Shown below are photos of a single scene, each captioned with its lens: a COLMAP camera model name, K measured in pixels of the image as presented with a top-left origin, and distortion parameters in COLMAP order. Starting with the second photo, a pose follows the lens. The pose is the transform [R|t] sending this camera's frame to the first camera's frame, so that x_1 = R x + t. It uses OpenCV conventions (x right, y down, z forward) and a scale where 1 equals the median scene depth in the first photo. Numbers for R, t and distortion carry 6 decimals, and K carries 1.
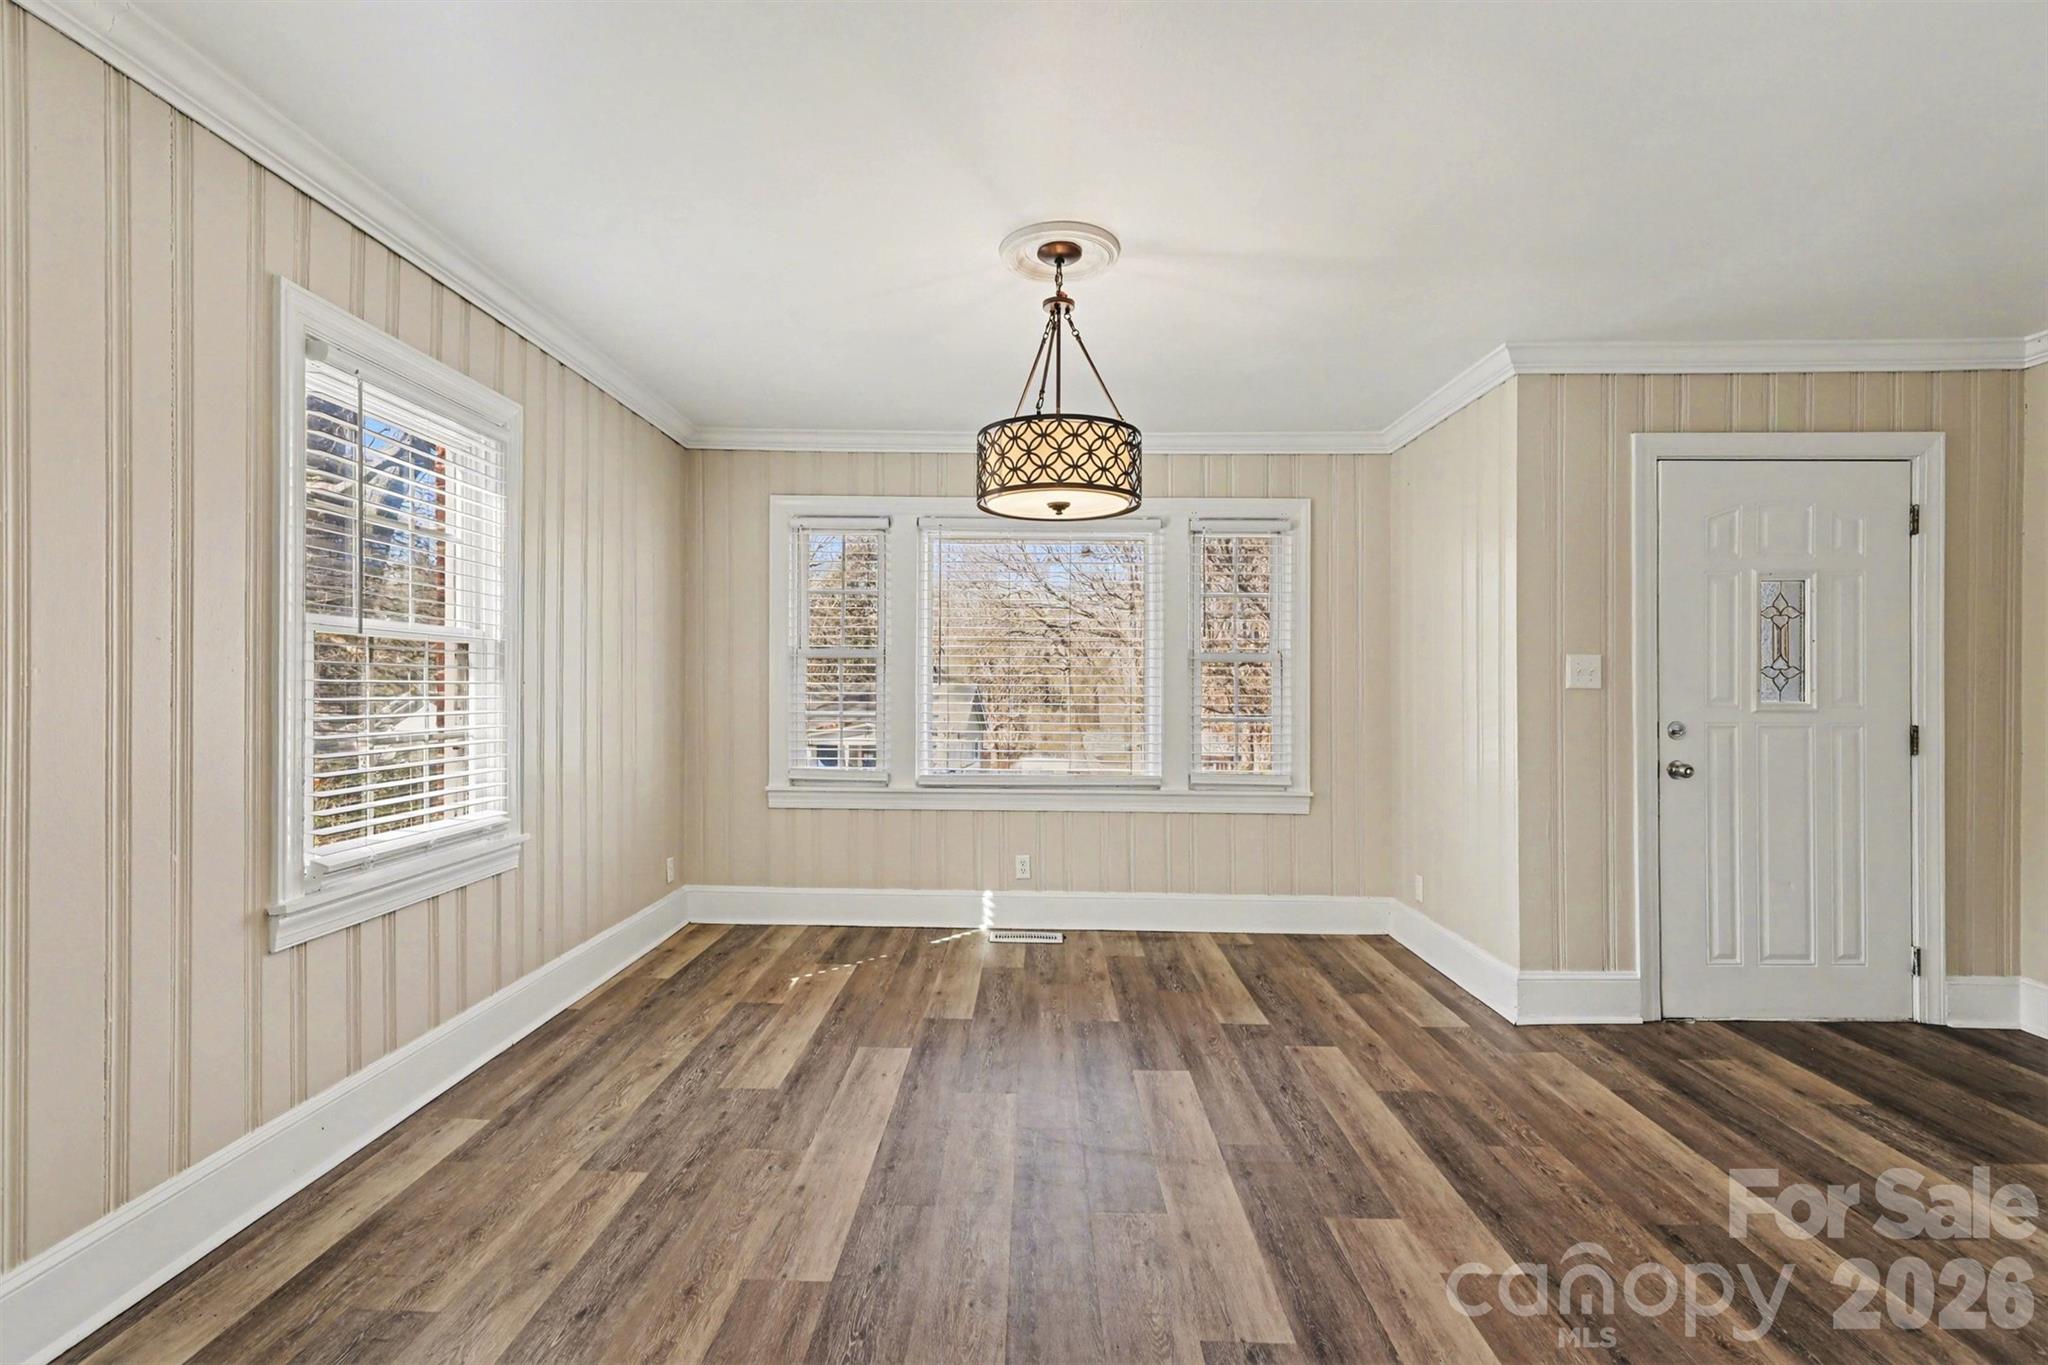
lens RADIAL K [[933.3, 0, 1013.1], [0, 933.3, 687.5], [0, 0, 1]] dist [-0.002040, -0.000488]
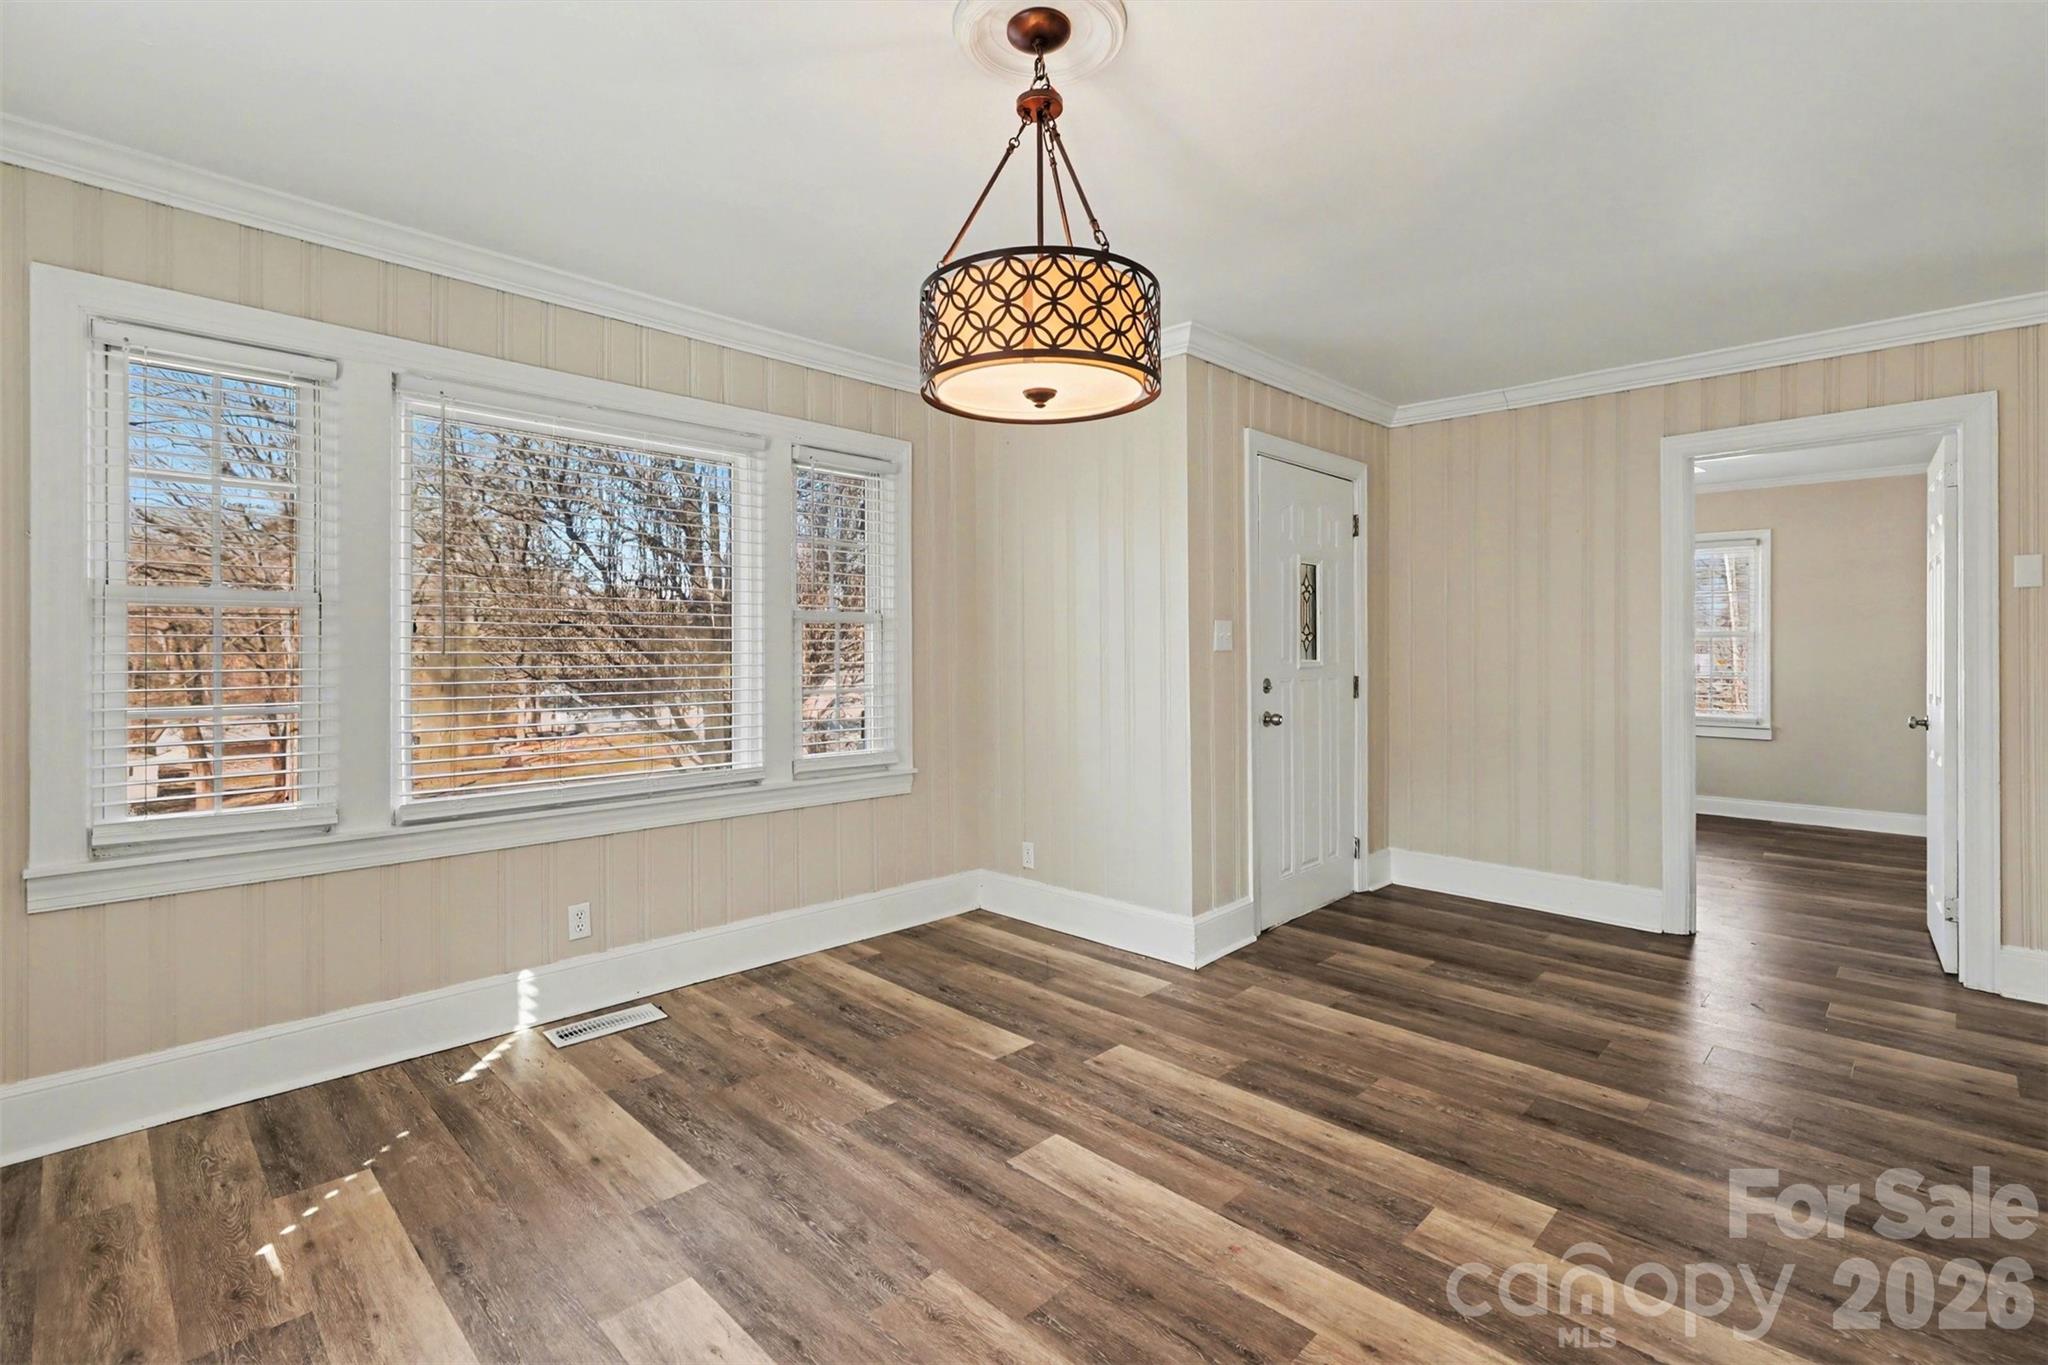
lens RADIAL K [[941.0, 0, 1025.1], [0, 941.0, 649.8], [0, 0, 1]] dist [0.000858, 0.000159]
pose [[0.682526, -0.009212, 0.730803, -0.370122], [0.008985, 0.999951, 0.004214, -0.006783], [-0.730806, 0.003690, 0.682575, 0.414819]]
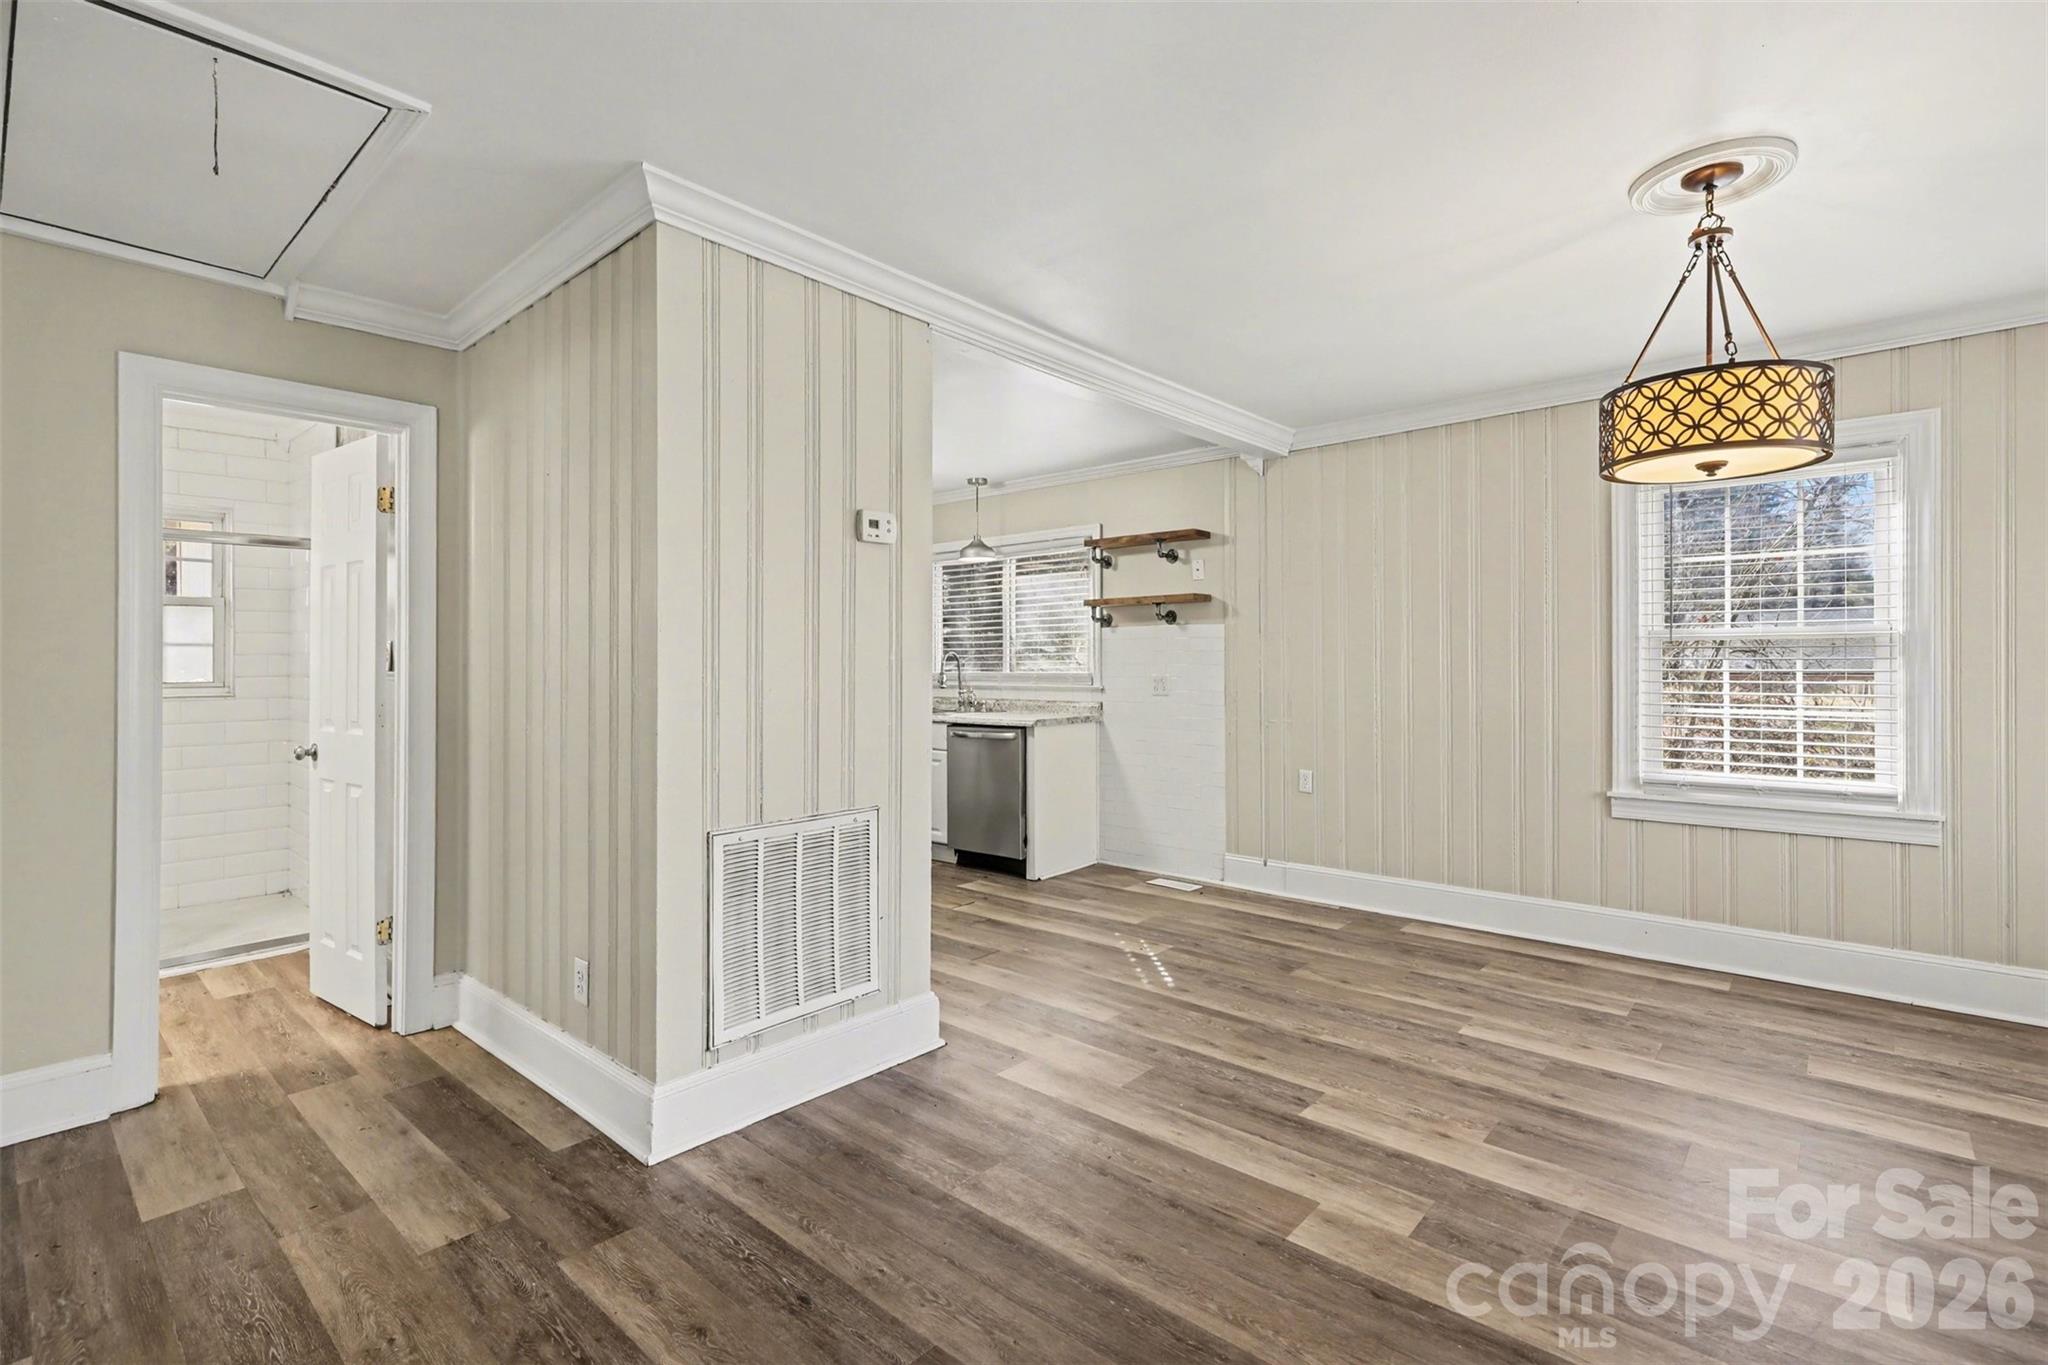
lens RADIAL K [[931.6, 0, 1029.5], [0, 931.6, 673.5], [0, 0, 1]] dist [0.000214, 0.000291]
pose [[-0.637895, -0.002911, -0.770118, 0.887907], [-0.007410, 0.999970, 0.002358, 0.003082], [0.770088, 0.007211, -0.637897, 0.836024]]
